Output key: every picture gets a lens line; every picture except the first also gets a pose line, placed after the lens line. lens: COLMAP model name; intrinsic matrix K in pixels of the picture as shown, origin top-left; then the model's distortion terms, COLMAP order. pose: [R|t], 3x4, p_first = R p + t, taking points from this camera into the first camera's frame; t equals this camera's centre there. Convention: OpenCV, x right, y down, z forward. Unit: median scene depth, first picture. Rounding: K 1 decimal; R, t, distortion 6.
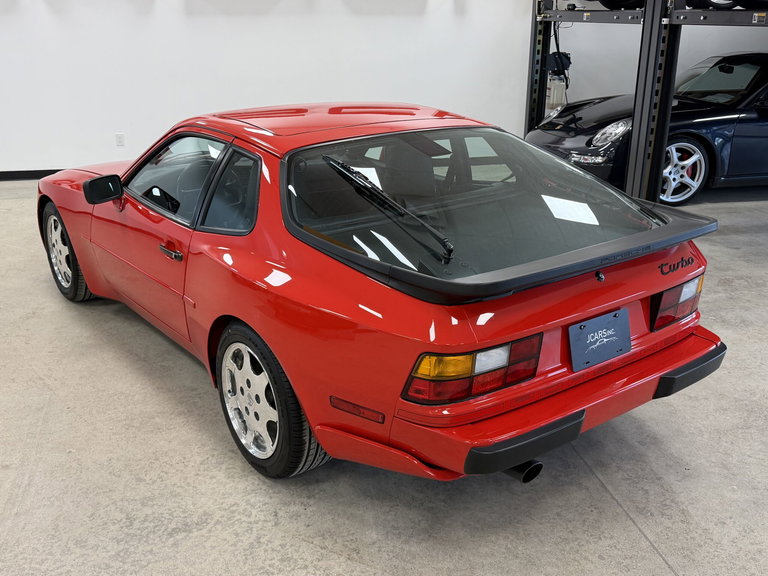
lens RADIAL K [[749.6, 0, 400.9], [0, 749.6, 287.5], [0, 0, 1]] dist [0.132954, -0.237139]
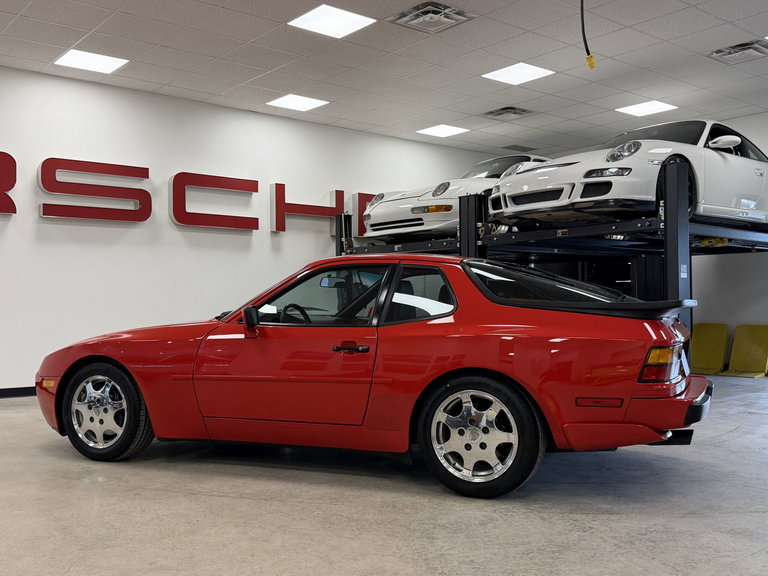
lens RADIAL K [[749.6, 0, 400.9], [0, 749.6, 287.5], [0, 0, 1]] dist [0.132954, -0.237139]
pose [[0.878104, 0.005687, 0.478435, -0.991773], [0.164714, 0.935219, -0.313426, 0.315065], [-0.449224, 0.354025, 0.820283, -0.112340]]
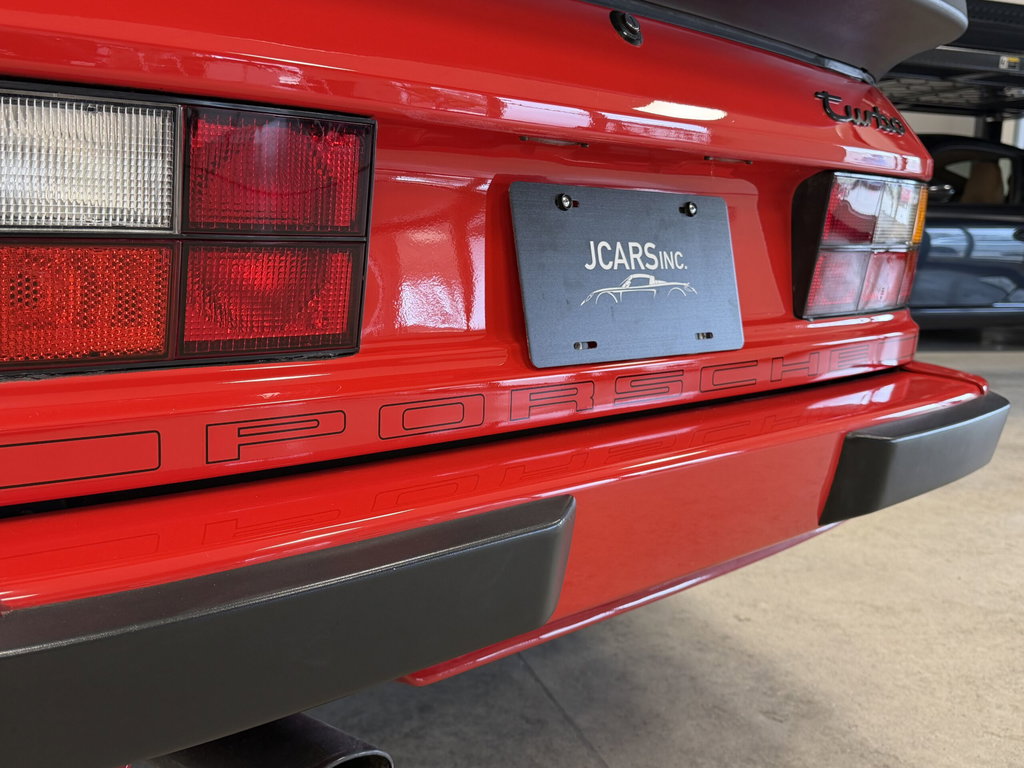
lens RADIAL K [[999.5, 0, 534.5], [0, 999.5, 383.4], [0, 0, 1]] dist [0.132954, -0.237139]
pose [[0.992159, 0.014818, 0.124099, 0.167139], [0.008571, 0.982542, -0.185845, 0.158658], [-0.124686, 0.185452, 0.974711, 0.601883]]
